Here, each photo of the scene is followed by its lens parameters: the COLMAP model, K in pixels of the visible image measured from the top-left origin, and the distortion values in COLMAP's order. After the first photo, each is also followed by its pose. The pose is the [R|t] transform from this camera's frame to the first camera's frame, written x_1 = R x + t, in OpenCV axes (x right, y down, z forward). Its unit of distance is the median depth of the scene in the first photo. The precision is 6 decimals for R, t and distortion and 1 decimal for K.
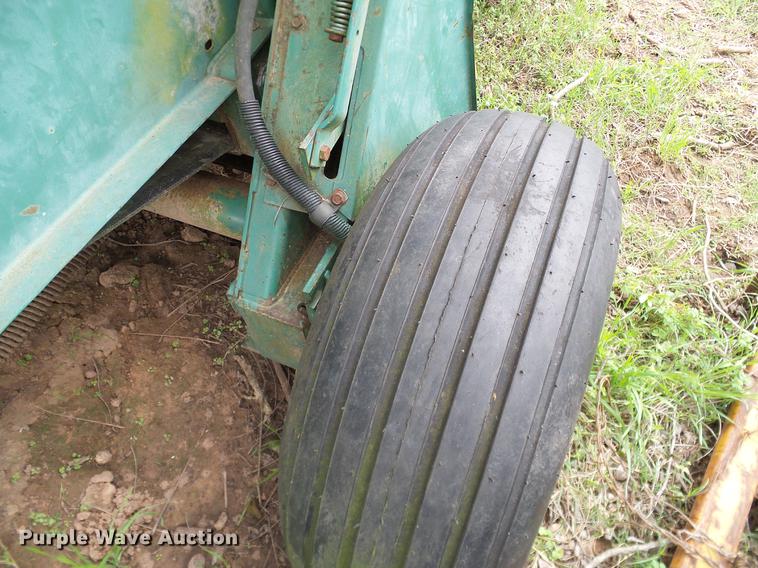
lens RADIAL K [[534.6, 0, 378.9], [0, 534.6, 284.9], [0, 0, 1]] dist [0.008768, -0.007001]
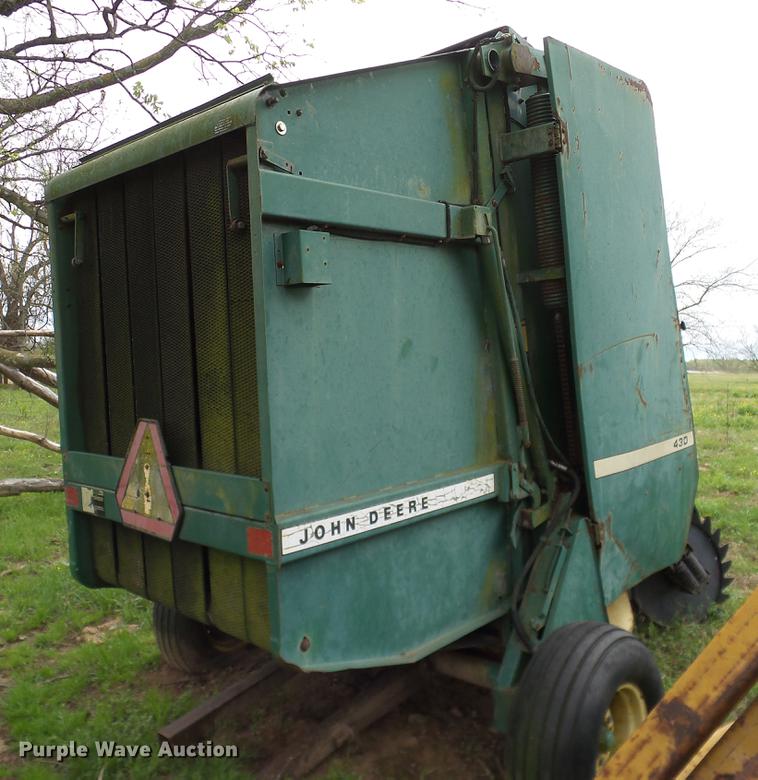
lens RADIAL K [[737.3, 0, 378.0], [0, 737.3, 388.6], [0, 0, 1]] dist [-0.013200, 0.000000]
pose [[0.938904, 0.010367, -0.344024, 0.422267], [-0.268950, 0.645817, -0.714553, 1.900835], [0.214769, 0.763422, 0.609149, -2.489941]]
